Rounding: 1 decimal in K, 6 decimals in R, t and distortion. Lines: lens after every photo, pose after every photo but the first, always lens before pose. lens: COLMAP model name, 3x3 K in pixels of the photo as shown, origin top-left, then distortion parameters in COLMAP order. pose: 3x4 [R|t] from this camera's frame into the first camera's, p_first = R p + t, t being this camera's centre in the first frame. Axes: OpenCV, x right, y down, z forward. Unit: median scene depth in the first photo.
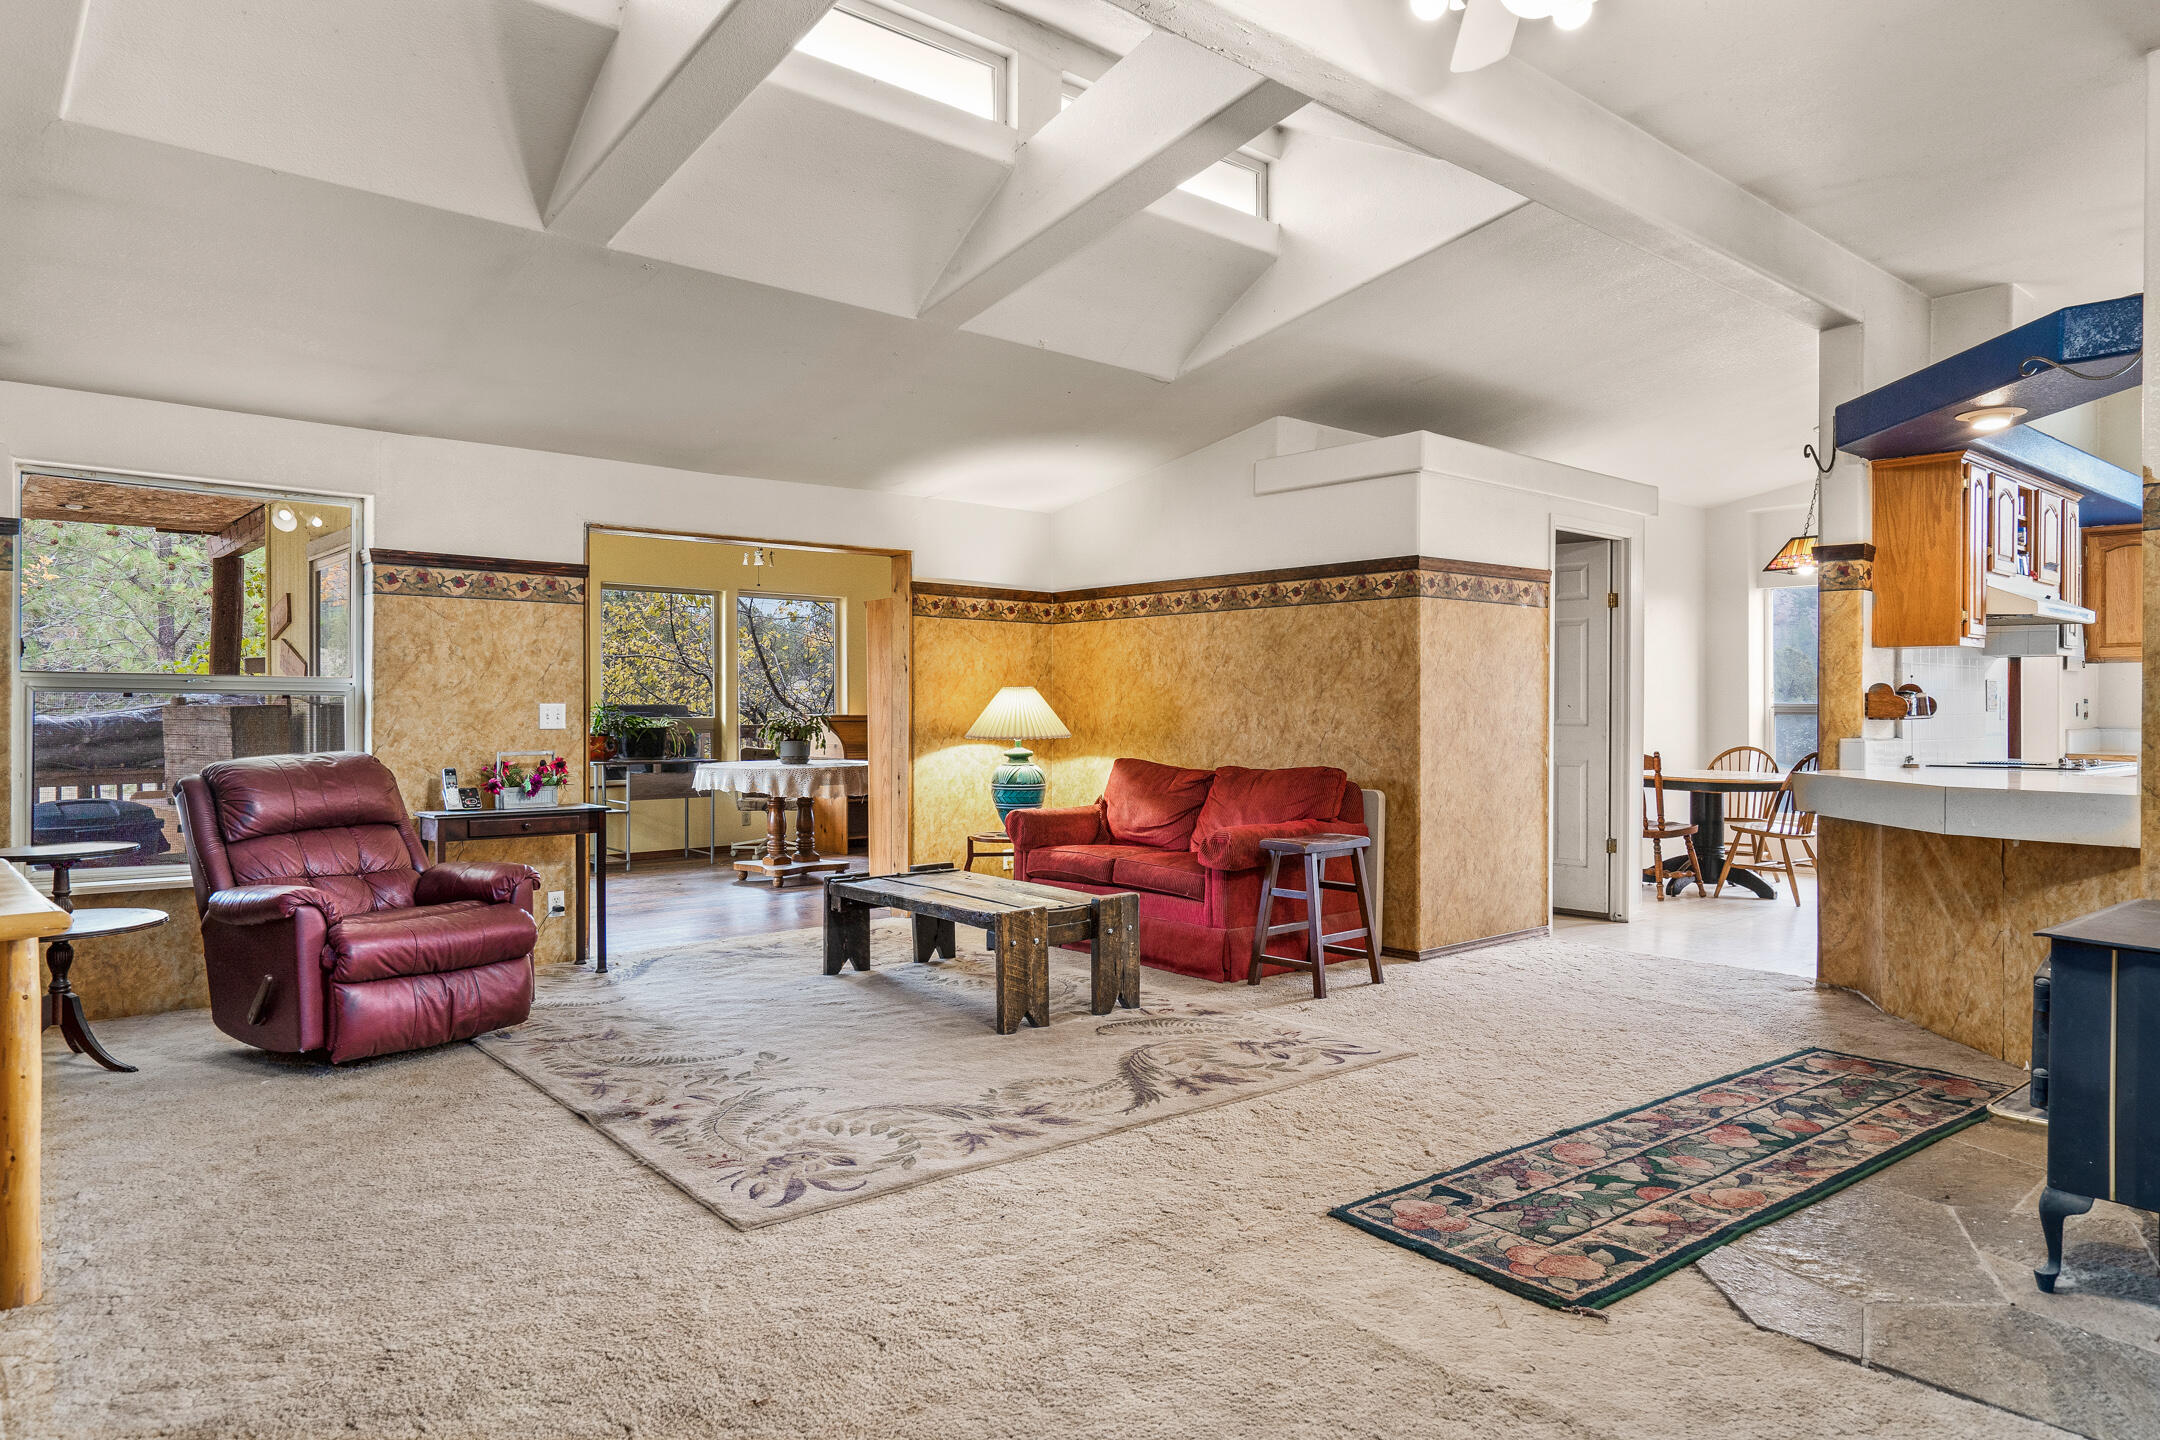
lens RADIAL K [[1348.1, 0, 1080.0], [0, 1348.1, 720.0], [0, 0, 1]] dist [-0.000856, 0.000018]
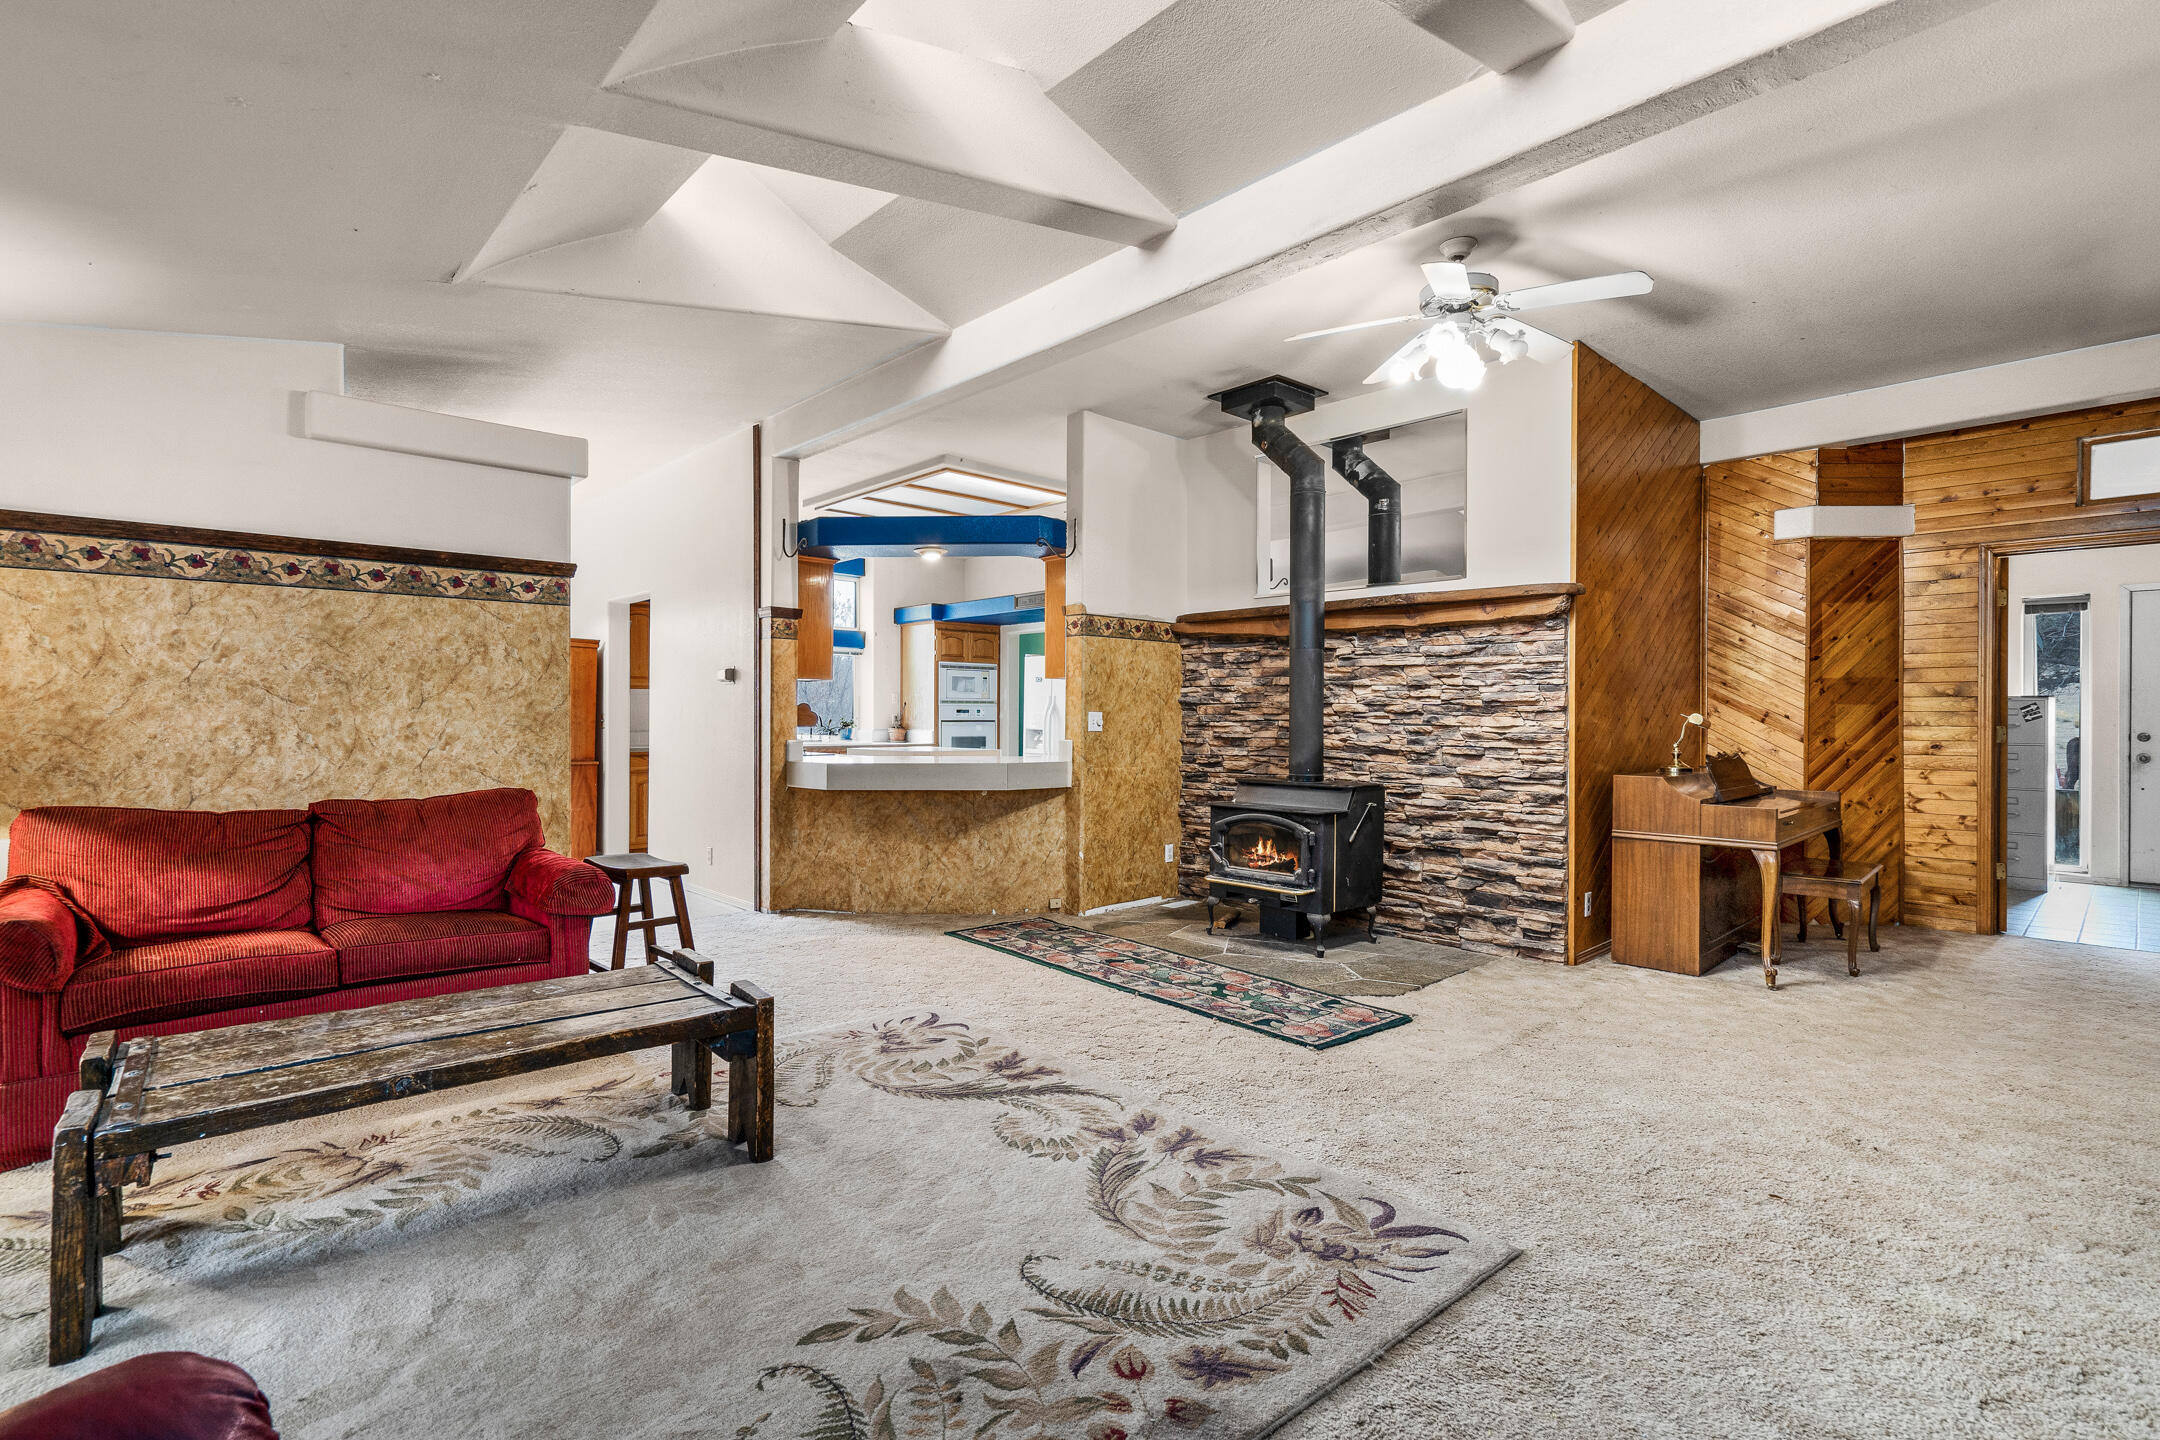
lens RADIAL K [[992.7, 0, 1072.8], [0, 992.7, 706.5], [0, 0, 1]] dist [0.003430, 0.000021]
pose [[-0.022184, 0.008738, 0.999716, -0.782815], [0.006790, 0.999940, -0.008589, -0.017000], [-0.999731, 0.006597, -0.022242, 1.069364]]
